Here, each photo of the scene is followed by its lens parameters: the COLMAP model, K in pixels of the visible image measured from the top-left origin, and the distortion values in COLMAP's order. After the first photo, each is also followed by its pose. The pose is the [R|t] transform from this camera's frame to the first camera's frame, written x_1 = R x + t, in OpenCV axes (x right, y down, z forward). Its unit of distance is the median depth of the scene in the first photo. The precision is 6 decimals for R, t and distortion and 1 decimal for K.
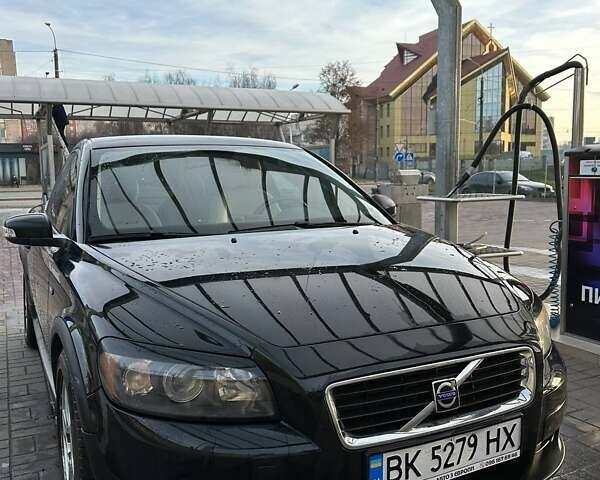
lens RADIAL K [[602.8, 0, 299.3], [0, 602.8, 232.0], [0, 0, 1]] dist [0.084327, -0.232595]
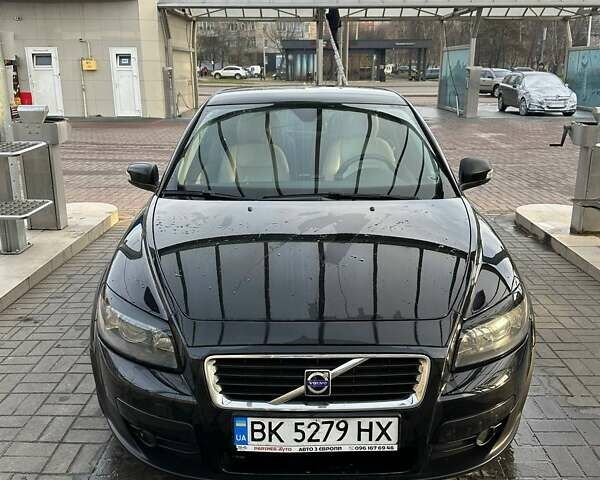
lens RADIAL K [[584.8, 0, 300.0], [0, 584.8, 240.0], [0, 0, 1]] dist [0.182080, -0.196725]
pose [[0.896759, 0.135253, -0.421343, 0.647892], [-0.056676, 0.979409, 0.193768, -0.217375], [0.438875, -0.149883, 0.885959, 0.019029]]
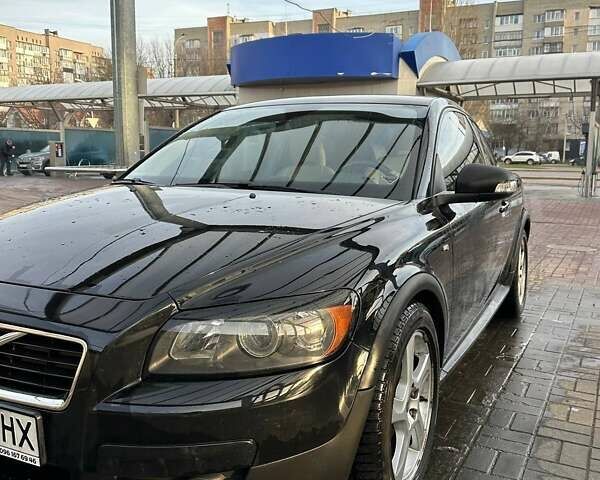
lens RADIAL K [[624.5, 0, 296.6], [0, 624.5, 226.4], [0, 0, 1]] dist [-0.027651, -0.020441]
pose [[0.602971, 0.110741, -0.790040, 1.246977], [-0.096794, 0.993158, 0.065338, -0.032694], [0.791869, 0.037075, 0.609564, 0.805970]]
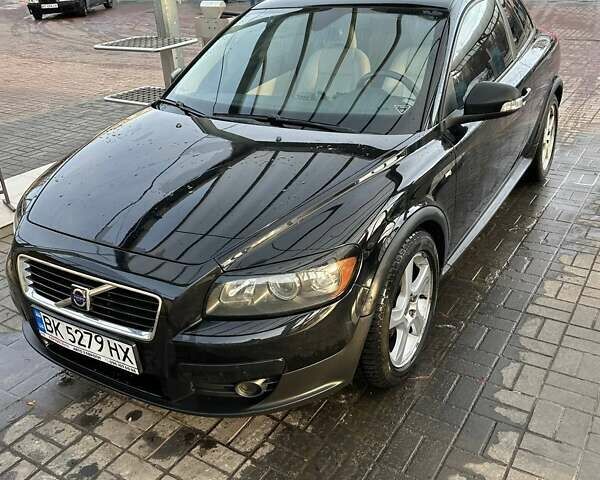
lens RADIAL K [[602.8, 0, 299.3], [0, 602.8, 232.0], [0, 0, 1]] dist [0.084327, -0.232595]
pose [[0.535920, 0.344075, -0.770975, 1.418822], [-0.045451, 0.923620, 0.380604, -0.365220], [0.843044, -0.168932, 0.510625, 0.752917]]
